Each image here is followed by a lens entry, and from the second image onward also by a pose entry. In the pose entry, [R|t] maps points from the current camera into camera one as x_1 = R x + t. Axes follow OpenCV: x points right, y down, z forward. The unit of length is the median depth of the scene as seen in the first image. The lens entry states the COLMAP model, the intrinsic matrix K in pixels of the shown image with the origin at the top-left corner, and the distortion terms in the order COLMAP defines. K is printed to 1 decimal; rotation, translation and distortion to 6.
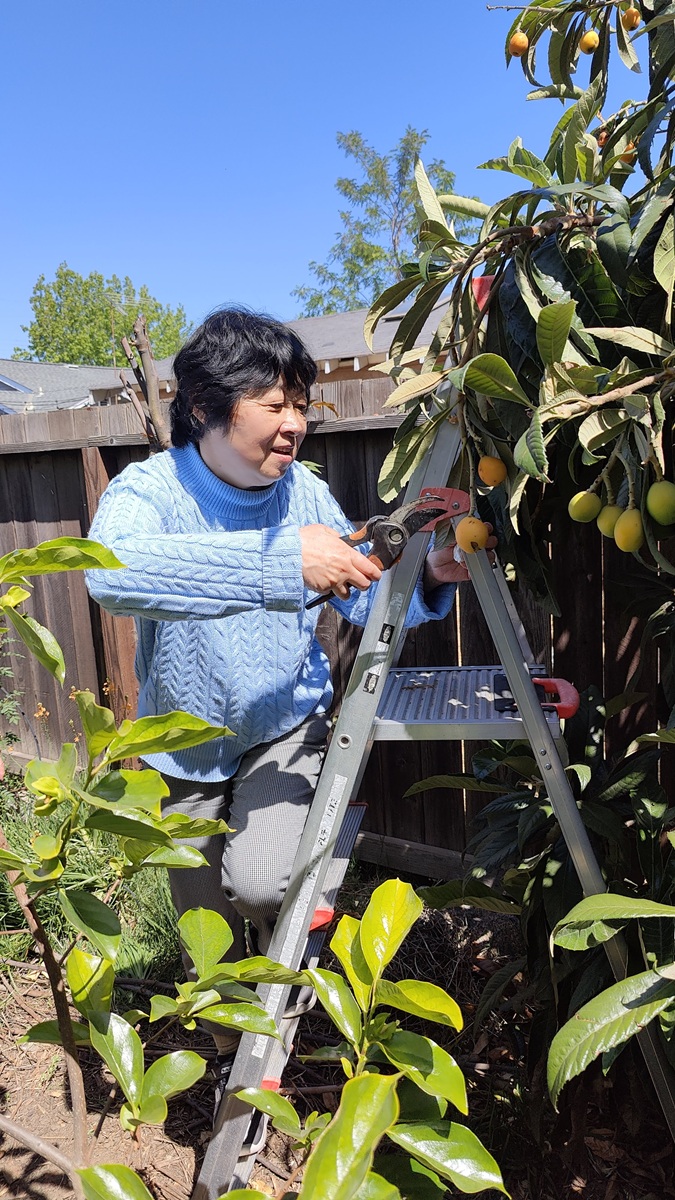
lens RADIAL K [[821.0, 0, 322.9], [0, 821.0, 598.2], [0, 0, 1]] dist [0.001263, -0.003278]
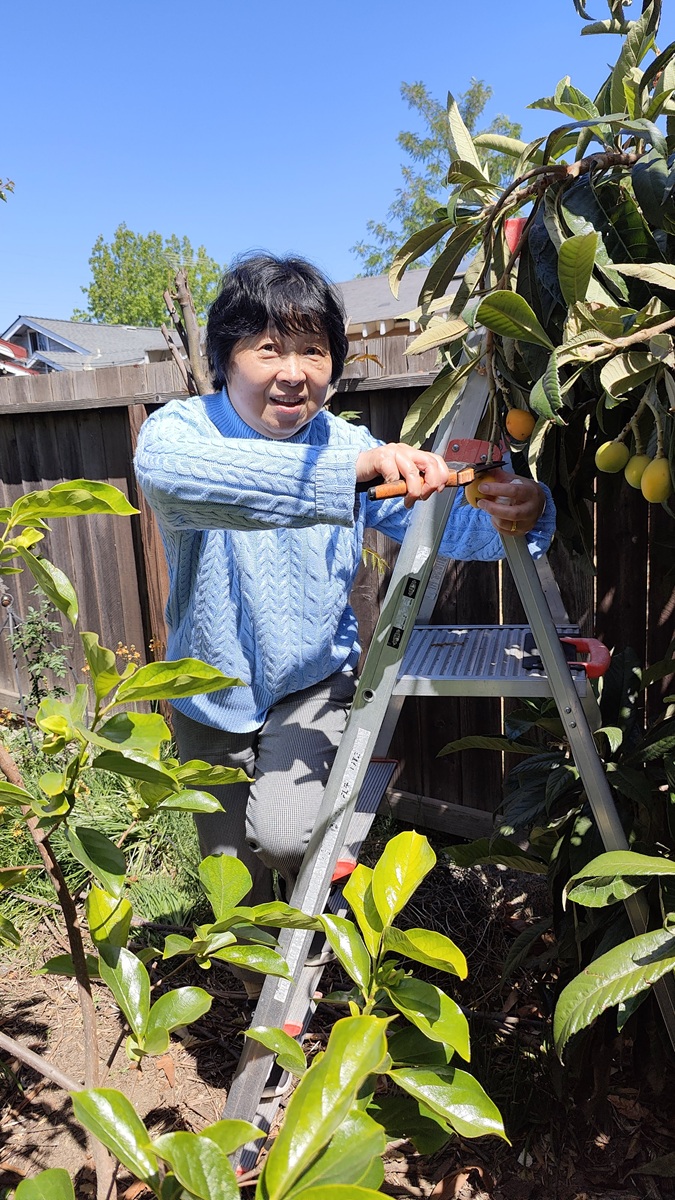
lens RADIAL K [[820.6, 0, 334.6], [0, 820.6, 598.2], [0, 0, 1]] dist [0.000198, -0.002027]
pose [[0.998618, 0.017551, -0.049547, 0.031624], [-0.015404, 0.998940, 0.043380, 0.013620], [0.050256, -0.042557, 0.997829, 0.007914]]
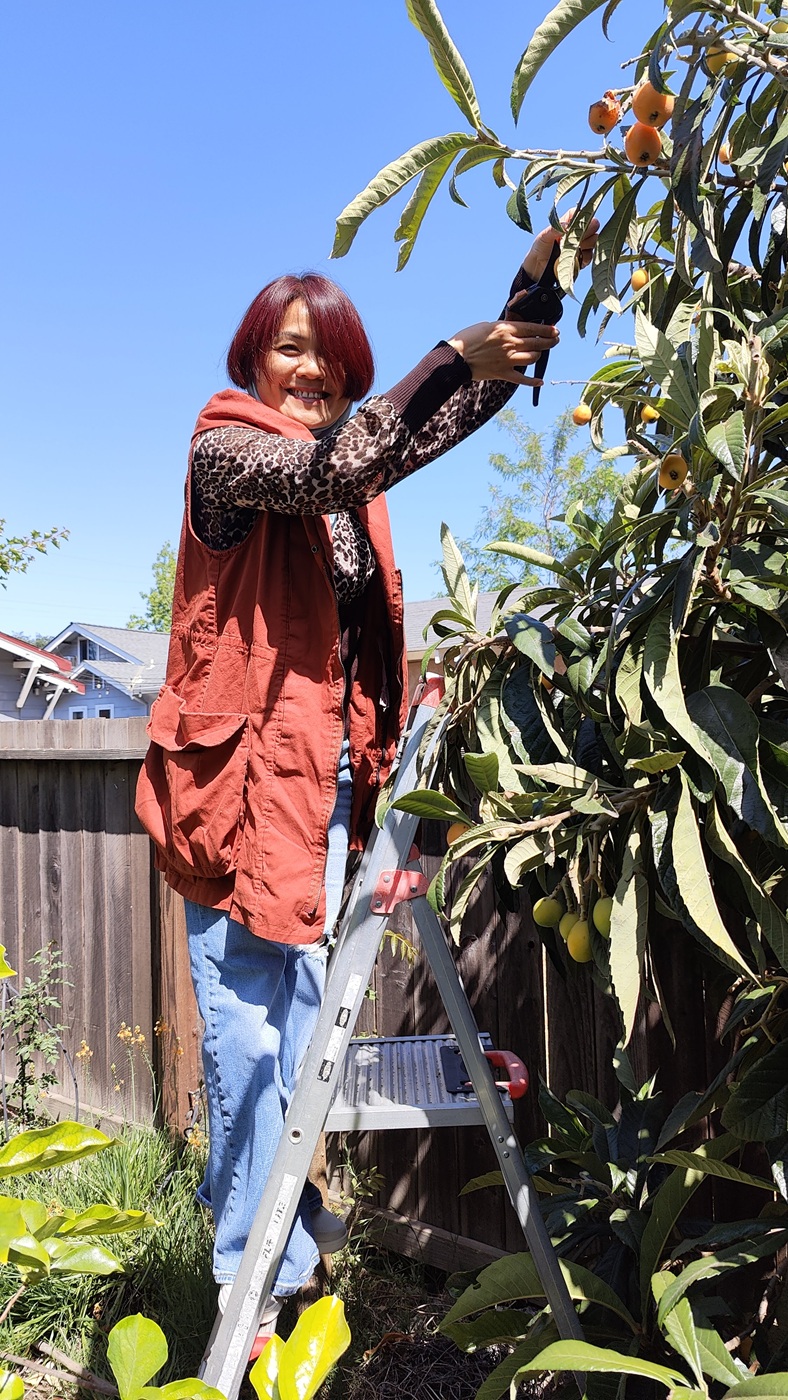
lens RADIAL K [[957.9, 0, 377.0], [0, 957.9, 697.9], [0, 0, 1]] dist [0.001263, -0.003278]
pose [[0.995378, 0.031349, -0.090771, 0.150743], [-0.050242, 0.975533, -0.214035, -0.077170], [0.081841, 0.217606, 0.972599, -0.184789]]
